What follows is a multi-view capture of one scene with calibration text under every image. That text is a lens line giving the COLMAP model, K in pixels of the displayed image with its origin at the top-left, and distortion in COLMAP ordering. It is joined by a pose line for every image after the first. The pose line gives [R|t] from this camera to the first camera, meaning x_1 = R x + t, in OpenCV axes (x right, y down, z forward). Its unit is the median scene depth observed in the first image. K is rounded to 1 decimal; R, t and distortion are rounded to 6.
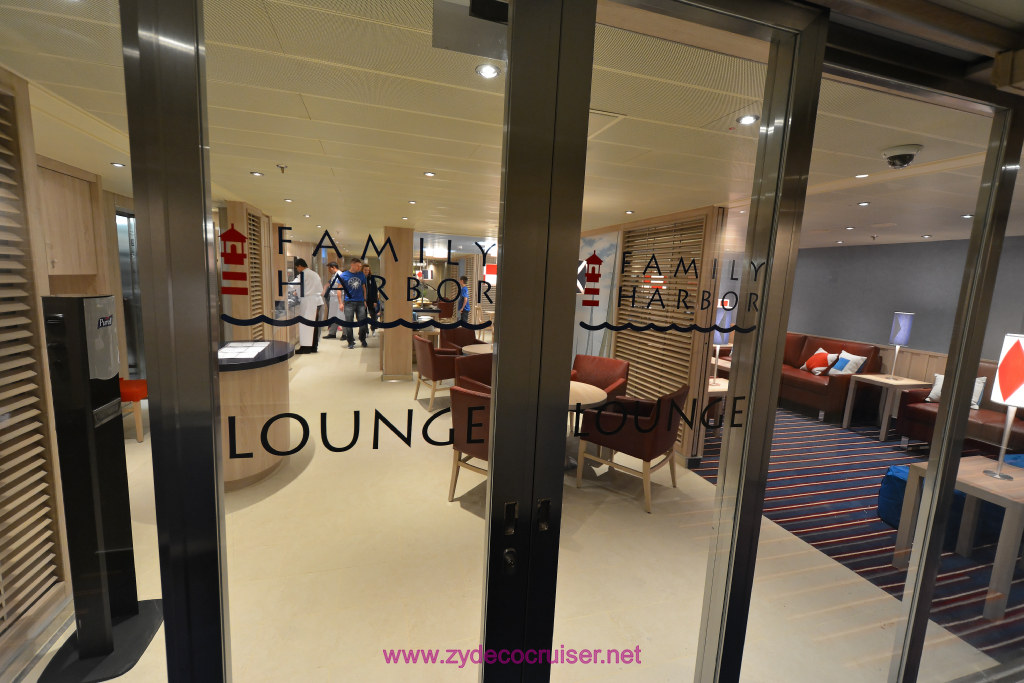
lens RADIAL K [[440.6, 0, 514.3], [0, 440.6, 343.7], [0, 0, 1]] dist [0.003372, -0.003713]
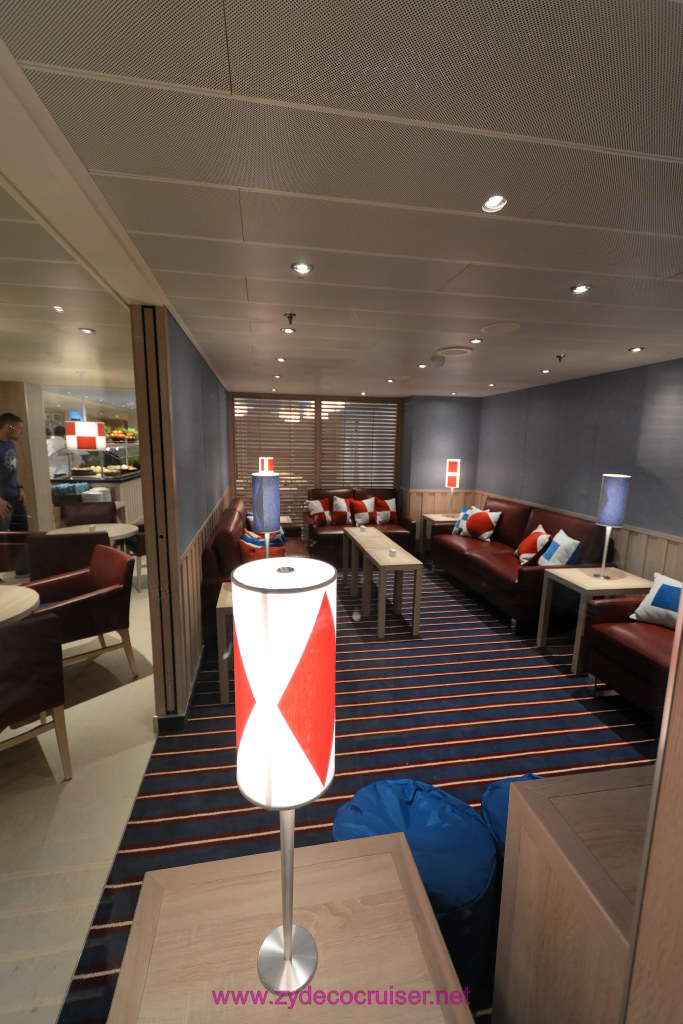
lens RADIAL K [[440.6, 0, 344.3], [0, 440.6, 517.4], [0, 0, 1]] dist [0.003372, -0.003713]
pose [[0.994494, -0.005831, -0.104628, 0.513399], [0.008347, 0.999686, 0.023622, -0.025035], [0.104457, -0.024365, 0.994231, 0.294990]]
